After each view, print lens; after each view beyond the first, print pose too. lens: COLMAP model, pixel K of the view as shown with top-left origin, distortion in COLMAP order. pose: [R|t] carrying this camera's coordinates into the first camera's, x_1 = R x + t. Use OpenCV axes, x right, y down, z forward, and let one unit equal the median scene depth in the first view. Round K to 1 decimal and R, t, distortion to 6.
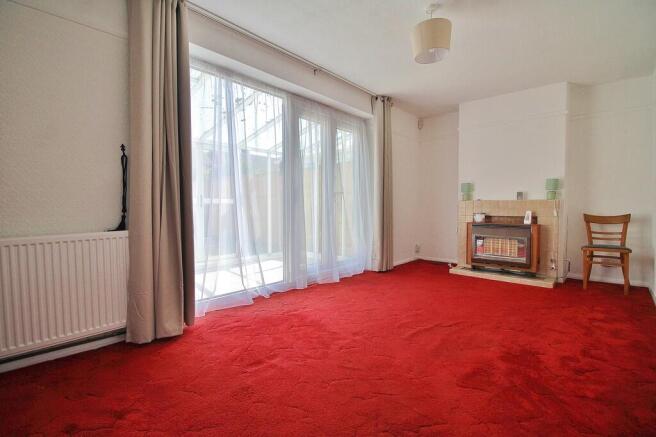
lens RADIAL K [[305.3, 0, 325.3], [0, 305.3, 217.0], [0, 0, 1]] dist [0.000069, -0.013899]
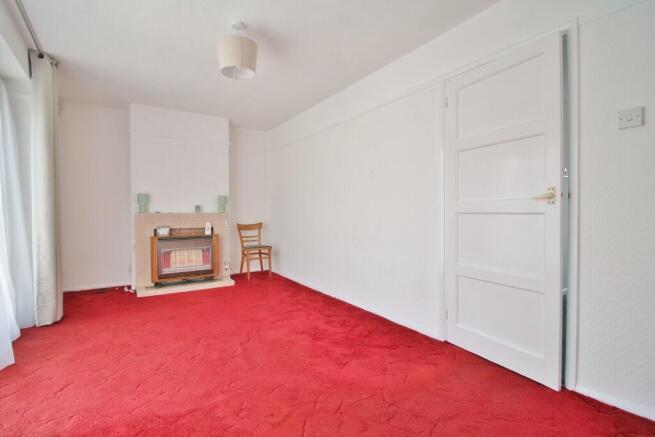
lens RADIAL K [[304.9, 0, 324.8], [0, 304.9, 217.0], [0, 0, 1]] dist [0.000069, -0.013899]
pose [[0.250183, -0.016886, 0.968051, -0.316196], [0.038058, 0.999247, 0.007595, -0.032613], [-0.967450, 0.034942, 0.250638, 0.293784]]
